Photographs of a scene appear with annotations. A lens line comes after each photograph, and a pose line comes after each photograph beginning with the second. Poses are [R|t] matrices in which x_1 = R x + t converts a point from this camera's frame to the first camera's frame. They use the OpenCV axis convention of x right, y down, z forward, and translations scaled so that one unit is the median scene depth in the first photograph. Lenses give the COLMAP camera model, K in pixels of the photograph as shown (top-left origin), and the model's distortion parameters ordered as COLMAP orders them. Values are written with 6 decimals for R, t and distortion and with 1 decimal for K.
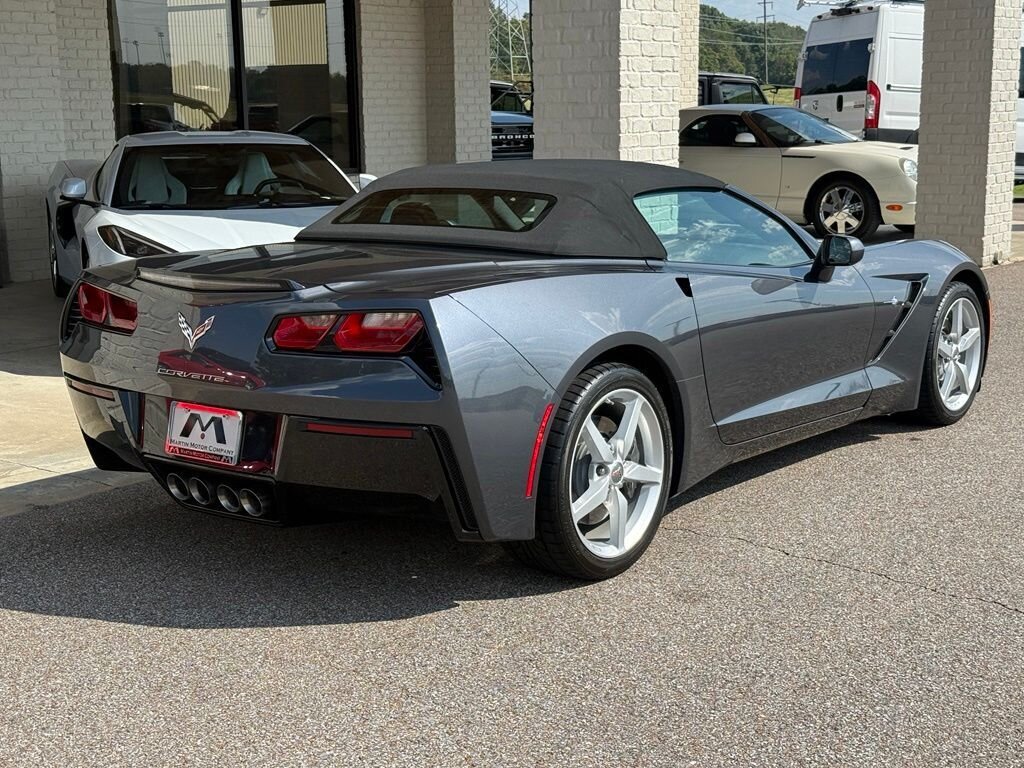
lens RADIAL K [[1557.4, 0, 514.8], [0, 1557.4, 385.0], [0, 0, 1]] dist [0.191699, -0.368234]
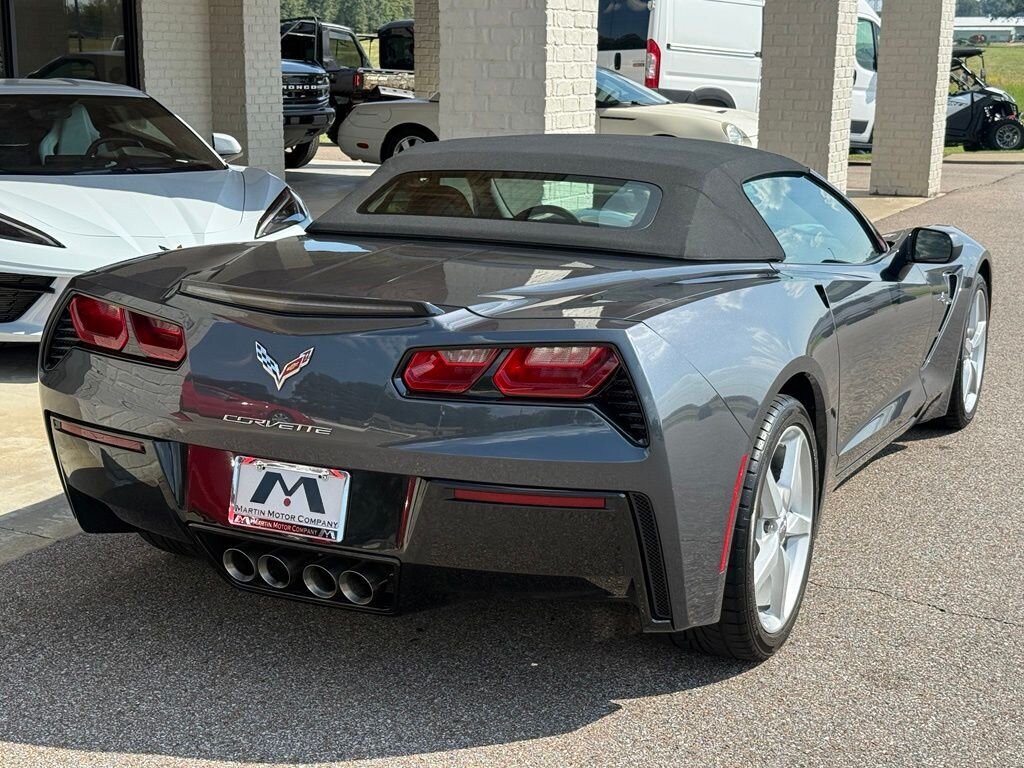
lens RADIAL K [[1557.4, 0, 514.8], [0, 1557.4, 385.0], [0, 0, 1]] dist [0.191699, -0.368234]
pose [[0.979615, -0.016483, 0.200209, -0.163807], [0.009973, 0.999390, 0.033482, -0.033288], [-0.200639, -0.030802, 0.979181, 0.156060]]
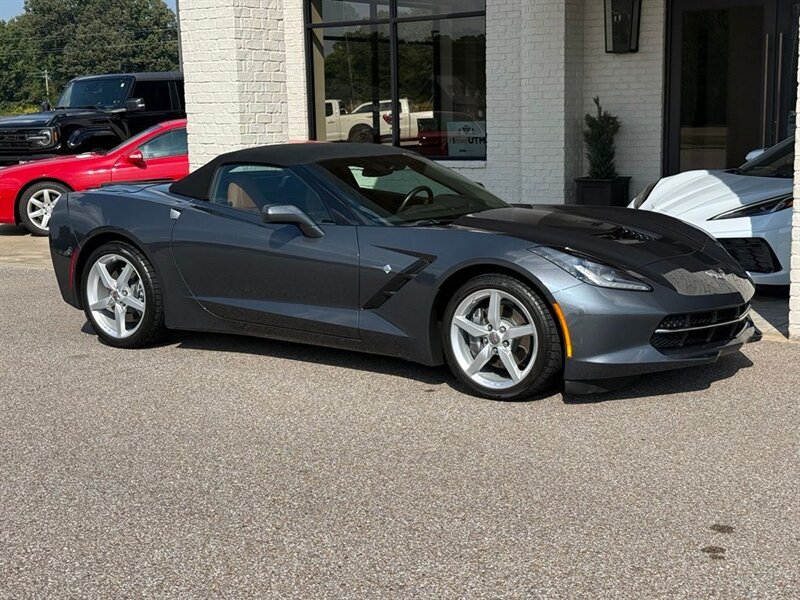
lens RADIAL K [[1216.7, 0, 402.2], [0, 1216.7, 300.8], [0, 0, 1]] dist [0.191699, -0.368234]
pose [[0.023058, 0.173178, -0.984621, 1.127312], [-0.159857, 0.972849, 0.167364, -0.180306], [0.986871, 0.153539, 0.050116, 0.891134]]
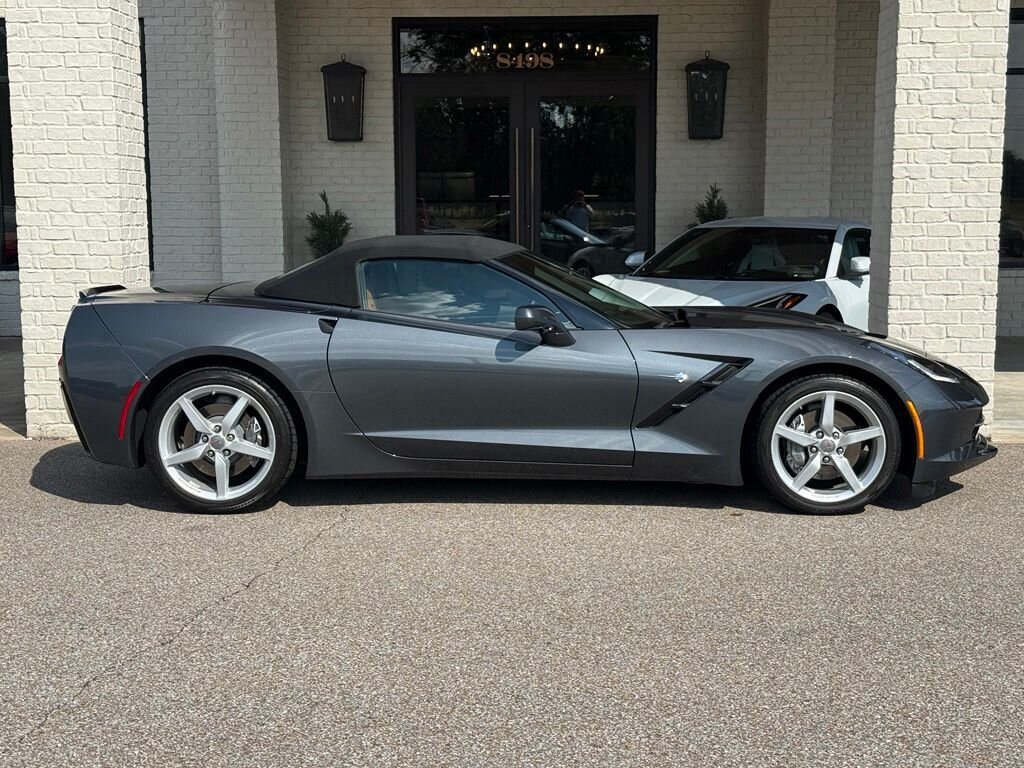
lens RADIAL K [[1557.4, 0, 514.8], [0, 1557.4, 385.0], [0, 0, 1]] dist [0.191699, -0.368234]
pose [[0.575150, 0.108590, -0.810809, 0.973643], [-0.153410, 0.987884, 0.023483, -0.051108], [0.803535, 0.110880, 0.584840, 0.252687]]
